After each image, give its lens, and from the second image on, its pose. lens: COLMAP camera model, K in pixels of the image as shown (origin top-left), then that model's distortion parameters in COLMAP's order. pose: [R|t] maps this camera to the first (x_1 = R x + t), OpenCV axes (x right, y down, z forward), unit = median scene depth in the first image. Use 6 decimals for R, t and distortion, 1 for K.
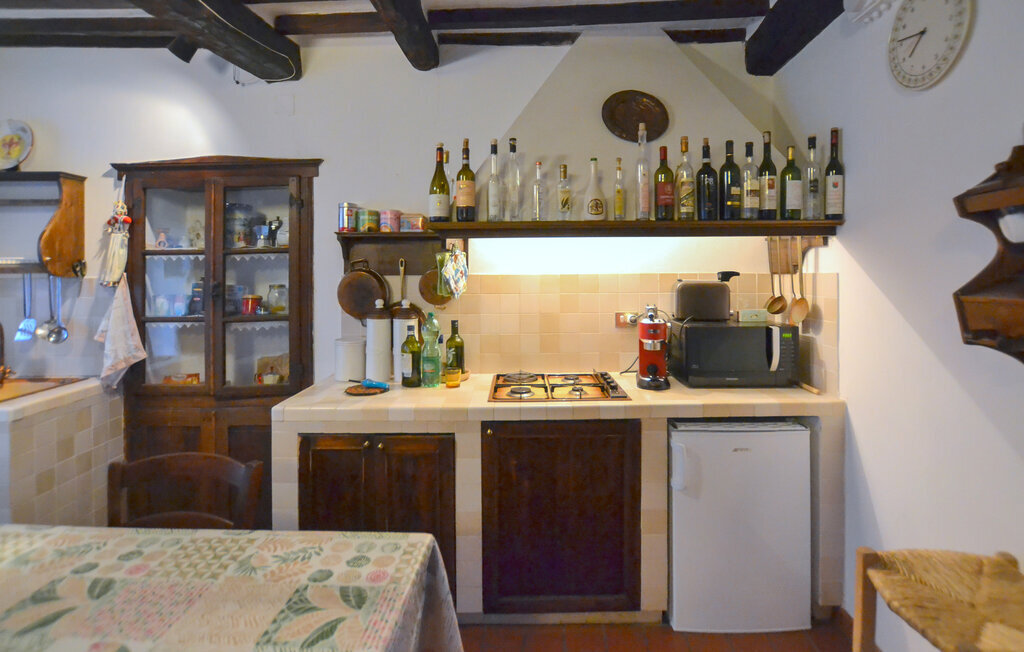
lens RADIAL K [[491.7, 0, 511.6], [0, 491.7, 279.3], [0, 0, 1]] dist [-0.037921, 0.000315]
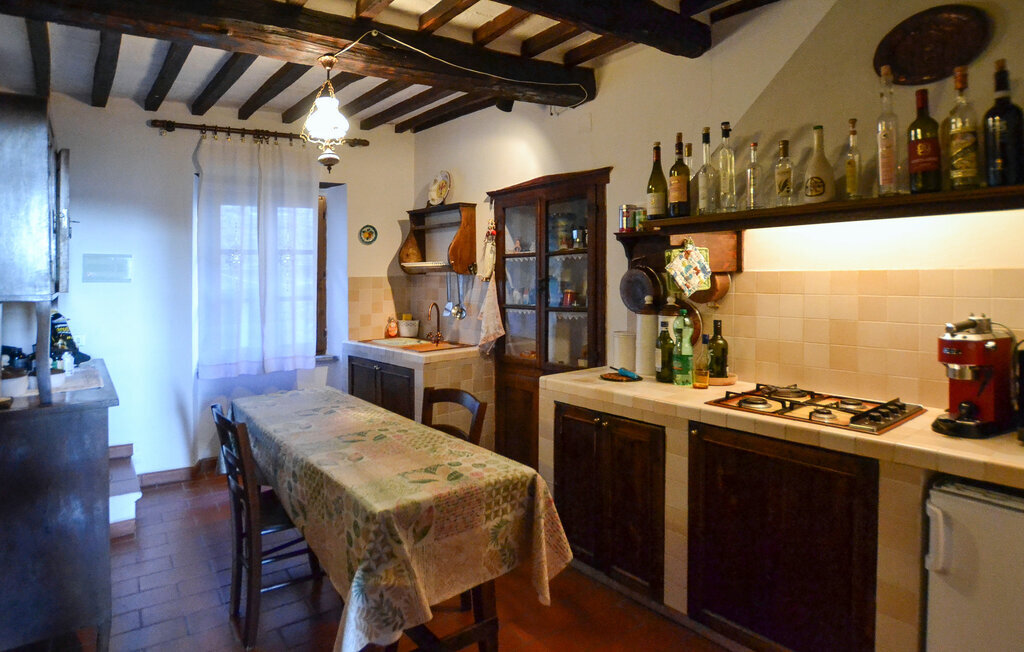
lens RADIAL K [[614.3, 0, 513.4], [0, 614.3, 299.1], [0, 0, 1]] dist [-0.036464, -0.000018]
pose [[0.599257, 0.029127, -0.800027, 0.639541], [-0.006686, 0.999485, 0.031381, 0.010292], [0.800529, -0.013456, 0.599143, -0.008332]]
